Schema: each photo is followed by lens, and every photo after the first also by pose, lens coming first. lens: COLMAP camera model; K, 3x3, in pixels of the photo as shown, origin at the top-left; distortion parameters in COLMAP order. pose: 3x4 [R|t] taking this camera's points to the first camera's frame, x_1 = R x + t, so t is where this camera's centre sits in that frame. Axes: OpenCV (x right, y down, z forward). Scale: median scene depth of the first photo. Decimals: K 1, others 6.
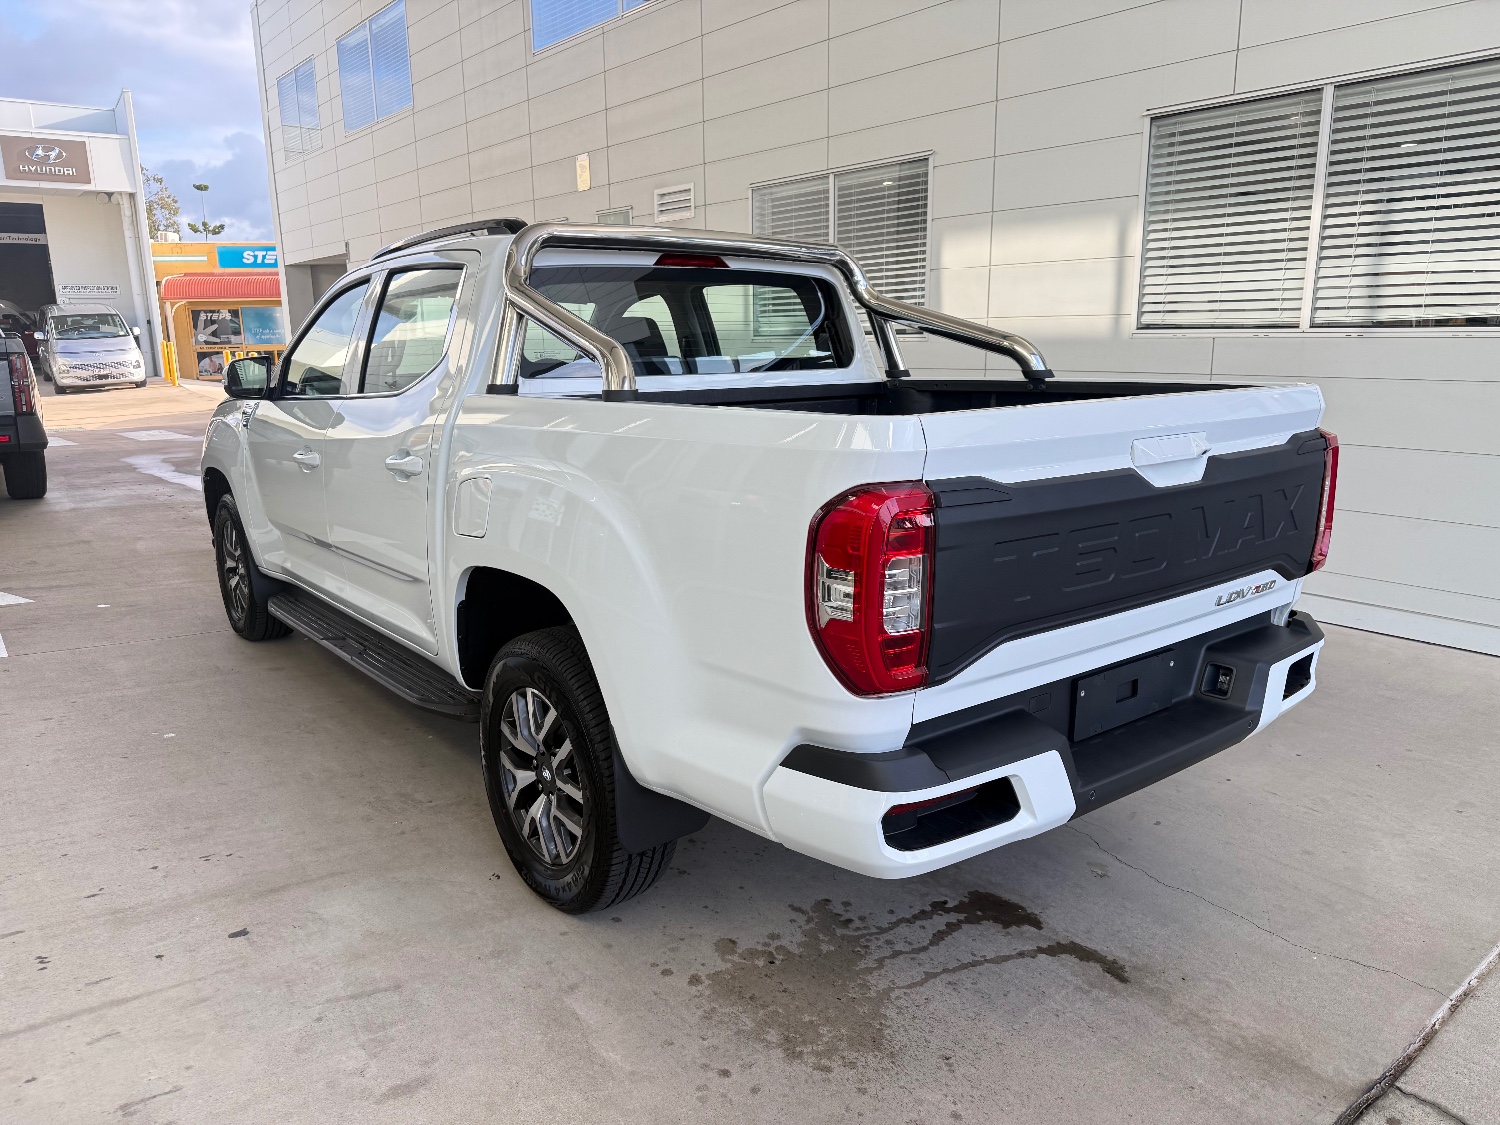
lens RADIAL K [[1054.3, 0, 746.9], [0, 1054.3, 564.7], [0, 0, 1]] dist [0.054499, -0.078057]
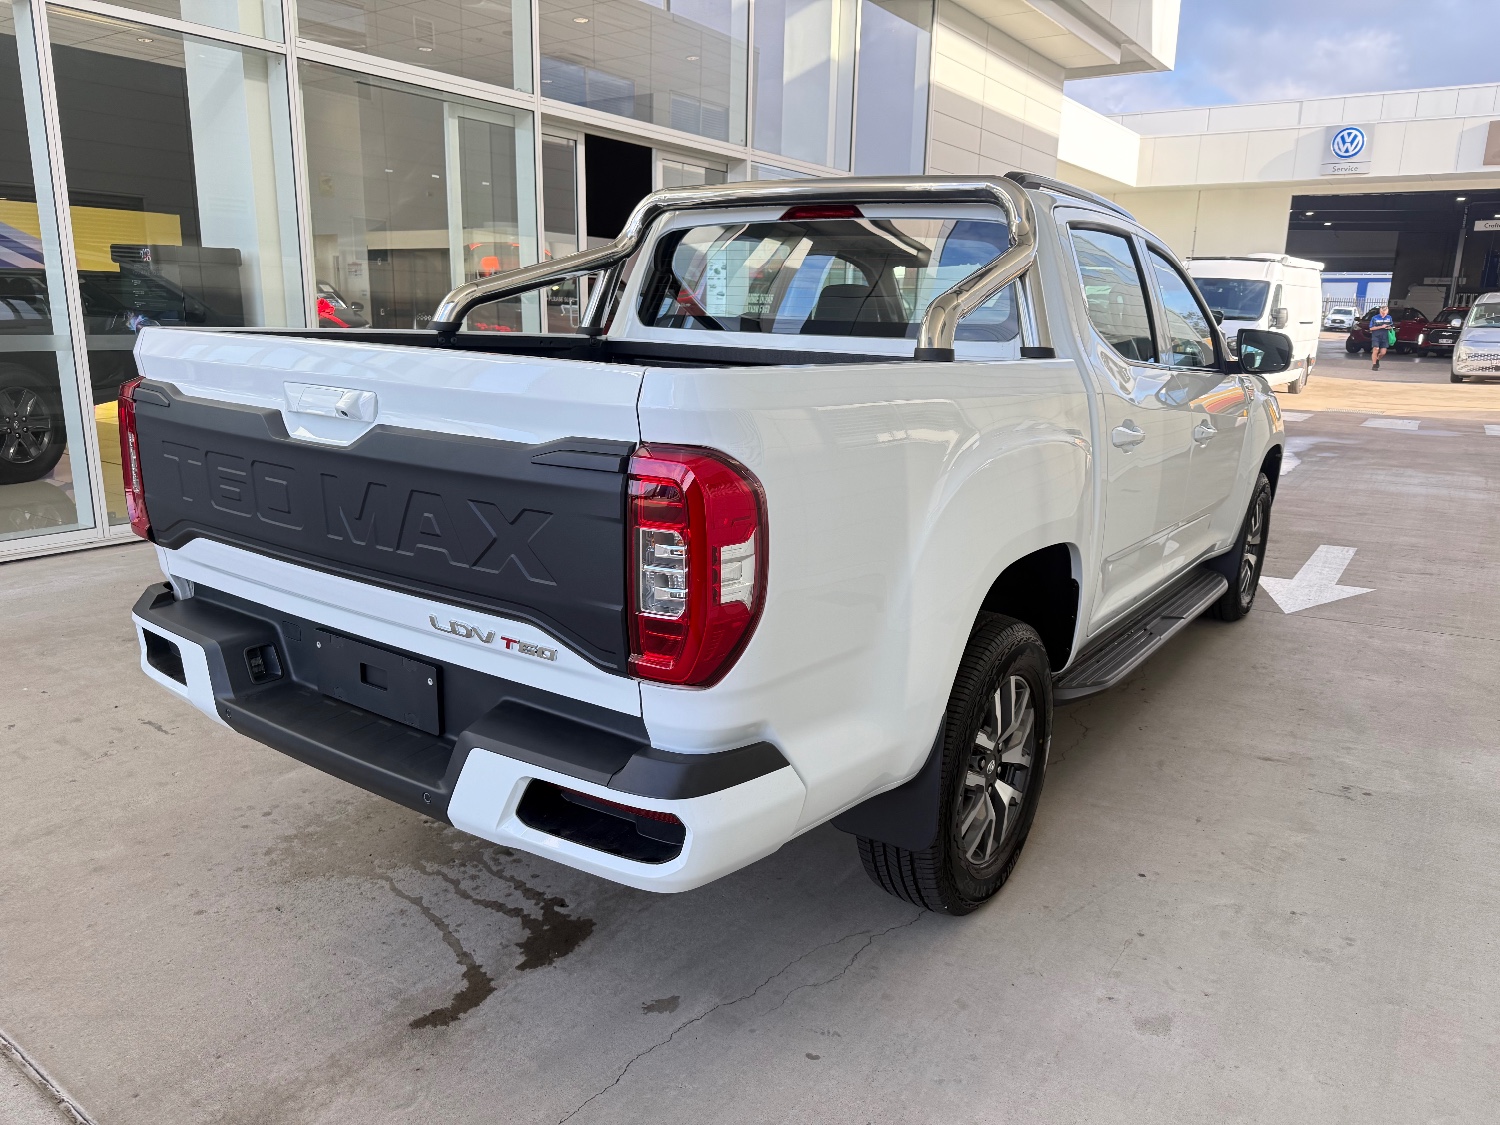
lens RADIAL K [[1060.1, 0, 755.6], [0, 1060.1, 563.1], [0, 0, 1]] dist [0.052356, -0.087346]
pose [[0.295818, 0.240361, -0.924510, 1.097631], [-0.235338, 0.956333, 0.173332, -0.177021], [0.925801, 0.166297, 0.339466, 0.854505]]
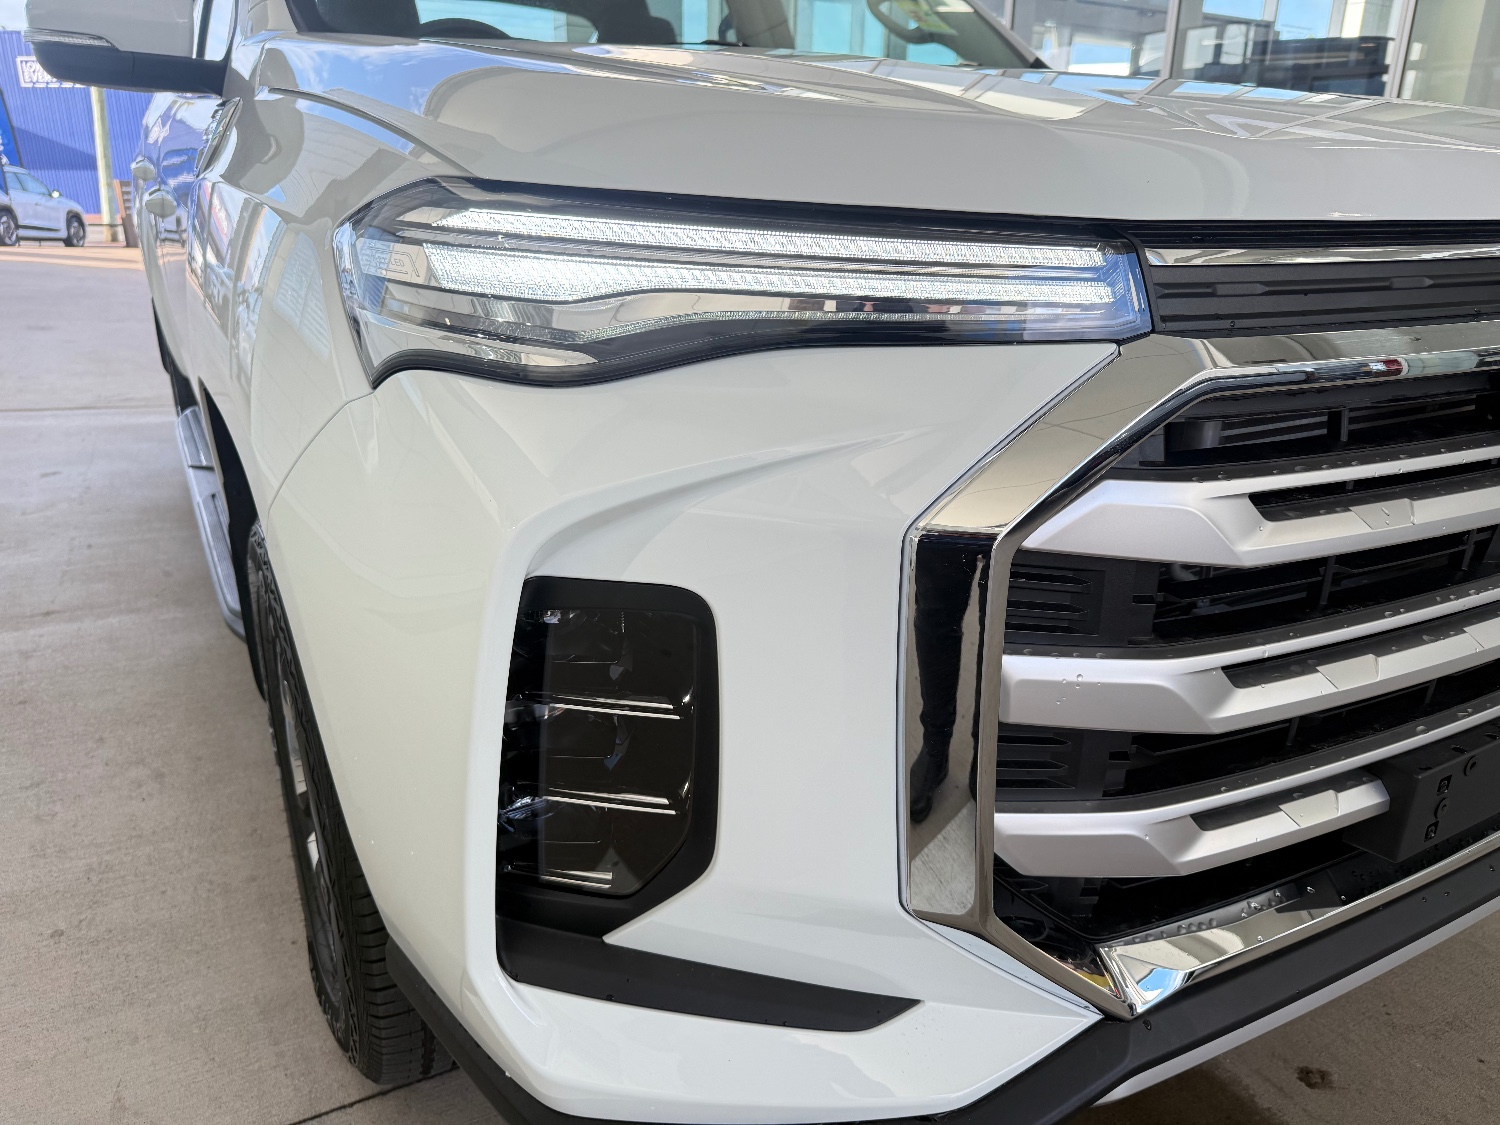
lens RADIAL K [[1060.1, 0, 755.6], [0, 1060.1, 563.1], [0, 0, 1]] dist [0.052356, -0.087346]
pose [[-0.988848, -0.052206, 0.139481, -0.671767], [0.030256, 0.846600, 0.531368, -0.430314], [-0.145825, 0.529663, -0.835579, 2.640161]]
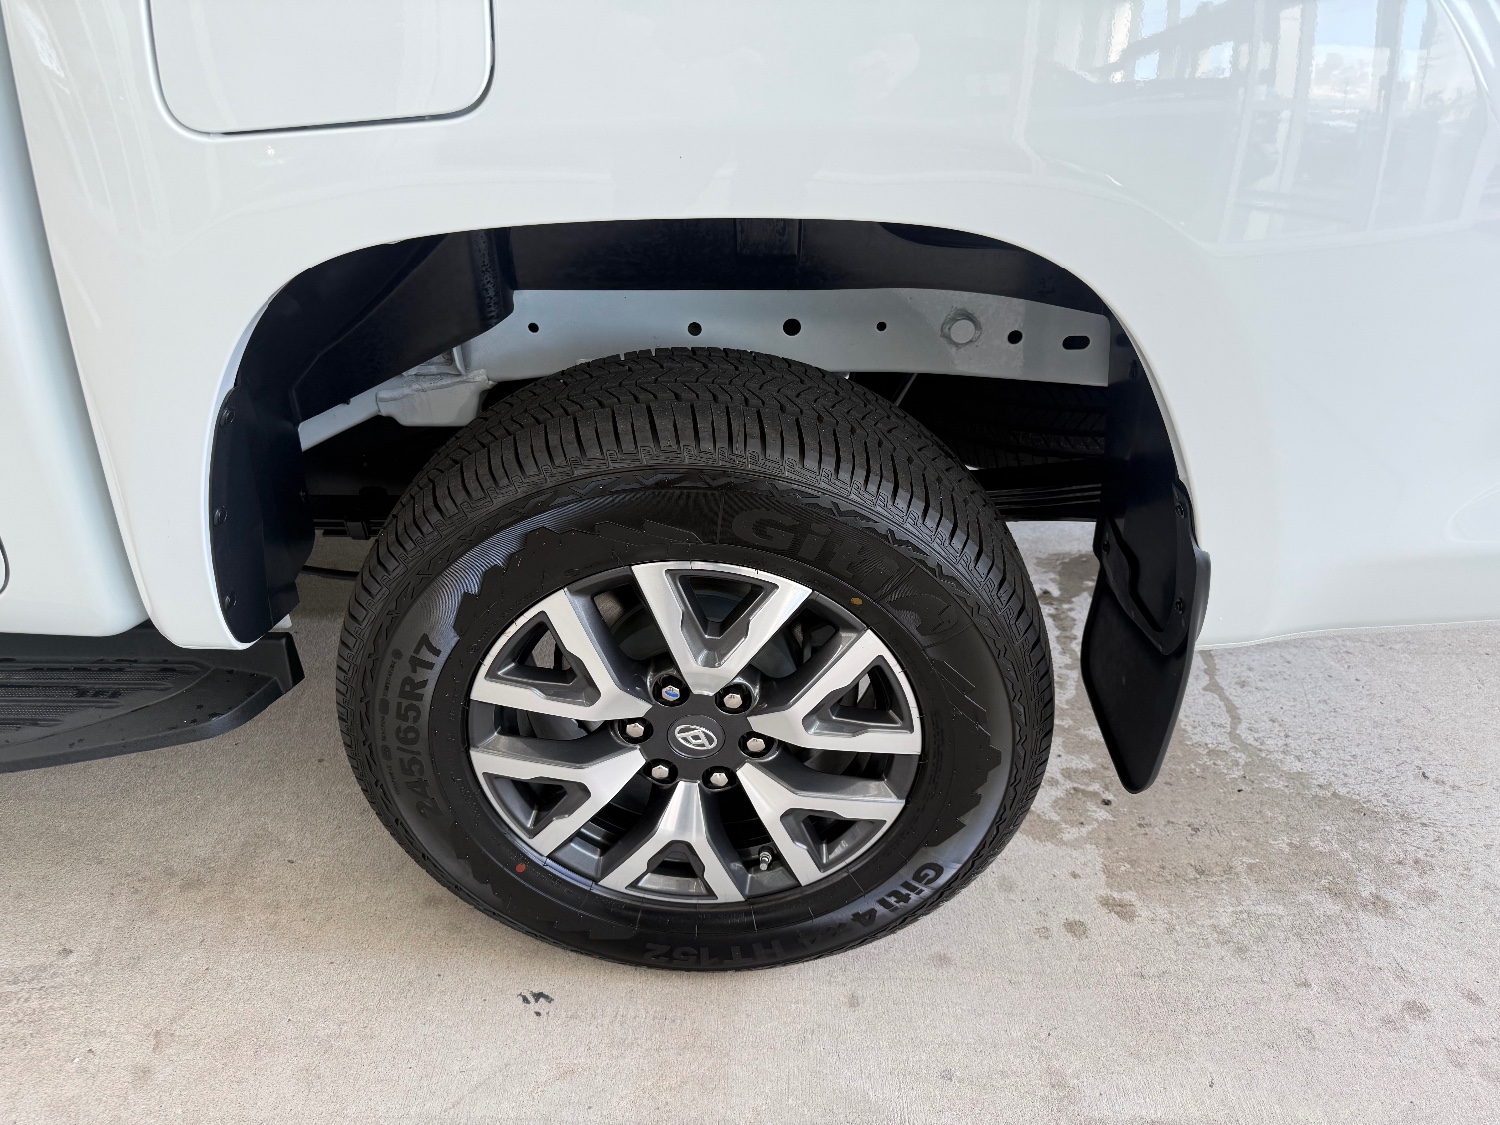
lens RADIAL K [[1073.4, 0, 724.5], [0, 1073.4, 556.0], [0, 0, 1]] dist [-0.004295, -0.005625]
pose [[0.646299, -0.412599, 0.641919, -0.427114], [0.162522, 0.896342, 0.412501, -0.031606], [-0.745576, -0.162273, 0.646362, 0.760349]]
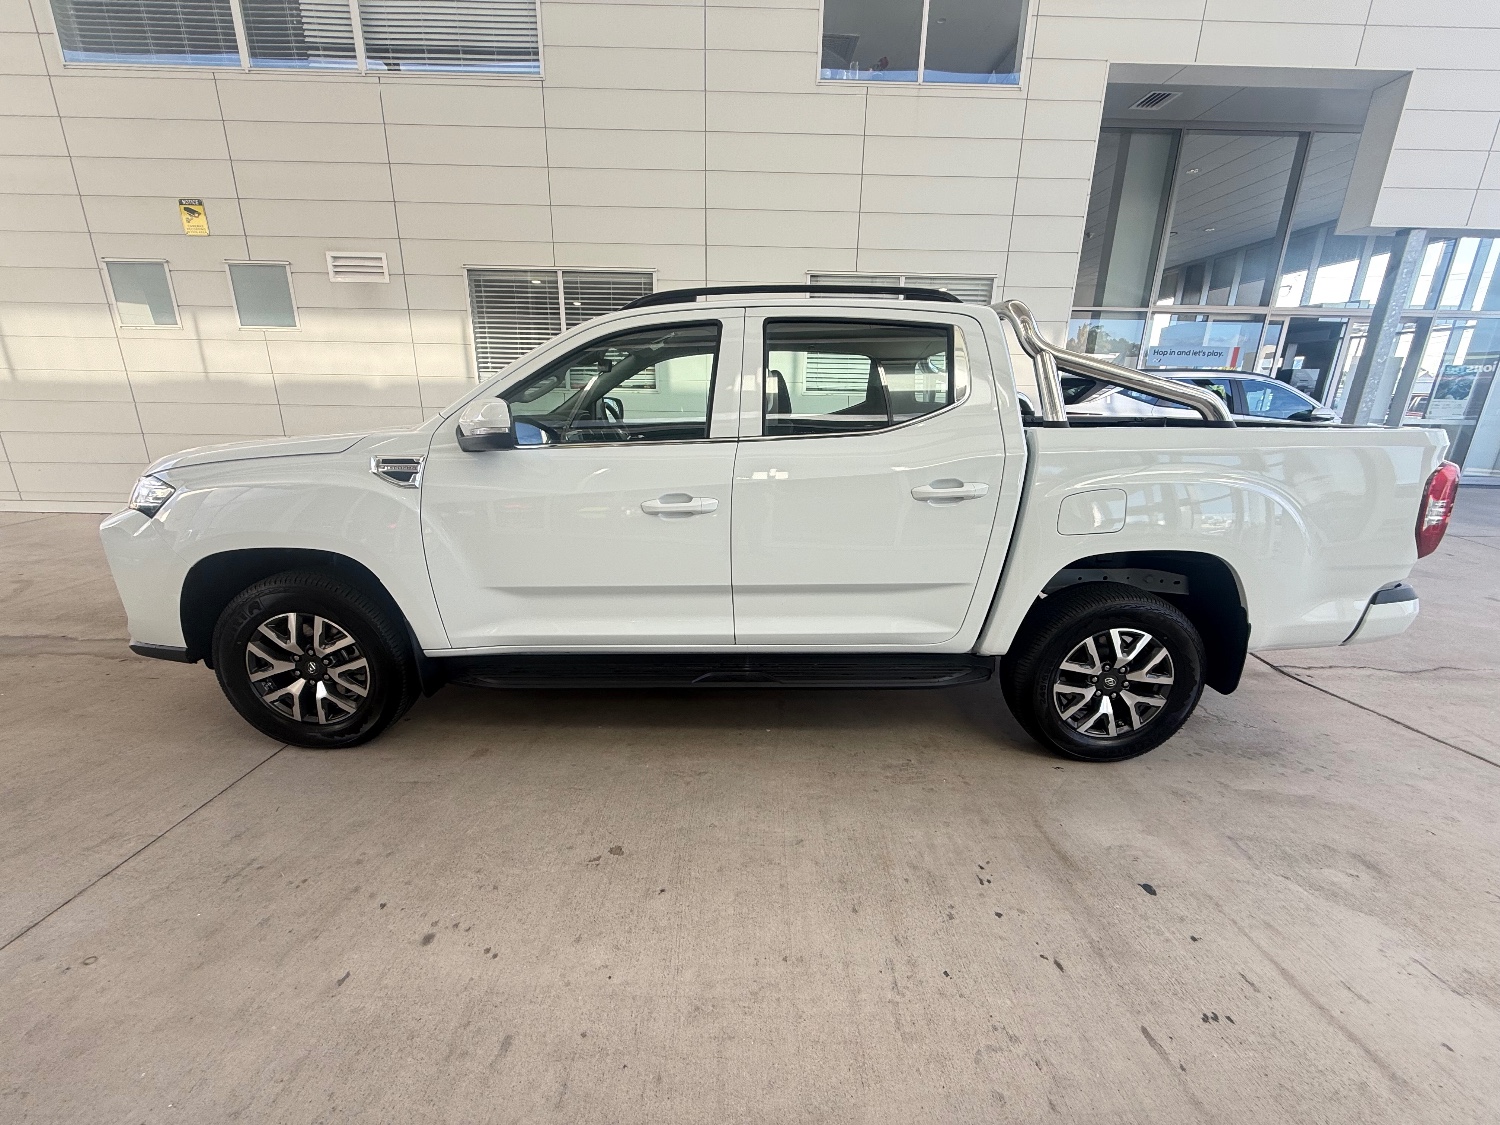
lens RADIAL K [[593.0, 0, 749.6], [0, 593.0, 562.4], [0, 0, 1]] dist [0.000488, -0.000317]
pose [[0.614527, -0.197450, 0.763787, -1.150120], [0.148334, 0.979823, 0.133952, -0.164412], [-0.774825, 0.030979, 0.631416, 0.882797]]
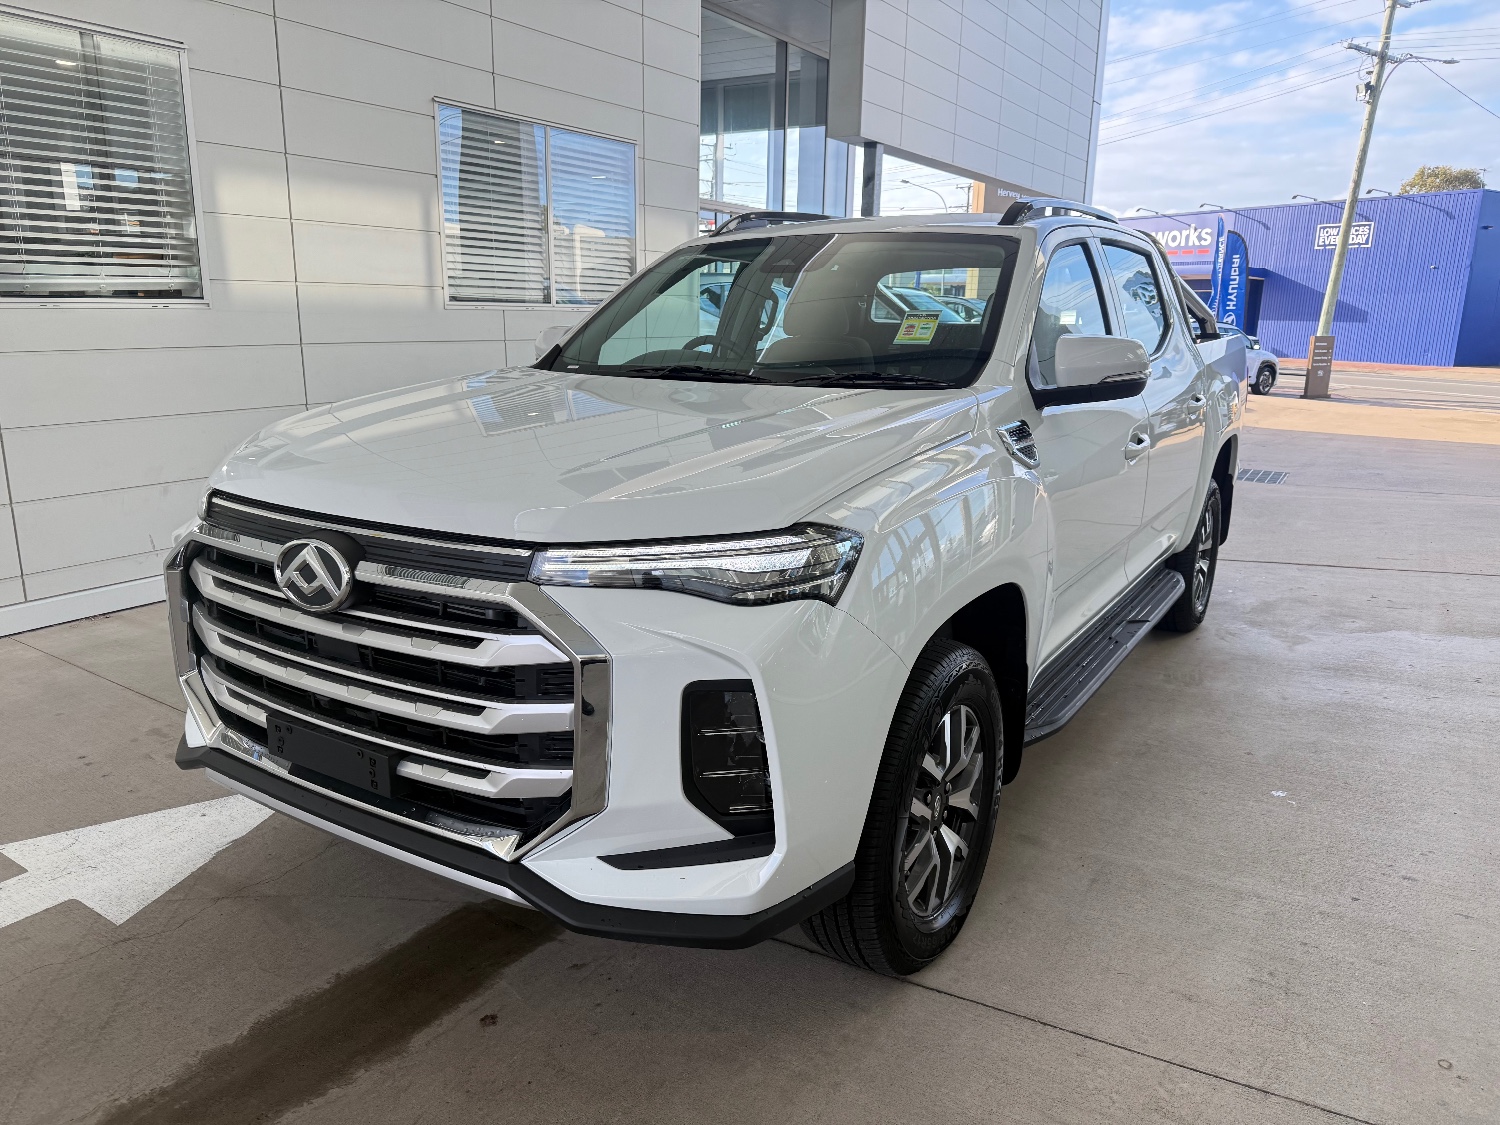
lens RADIAL K [[1054.3, 0, 746.9], [0, 1054.3, 564.7], [0, 0, 1]] dist [0.054499, -0.078057]
pose [[-0.331288, -0.218028, 0.917994, -1.622819], [0.195141, 0.936067, 0.292744, -0.469837], [-0.923130, 0.276120, -0.267561, 2.242298]]
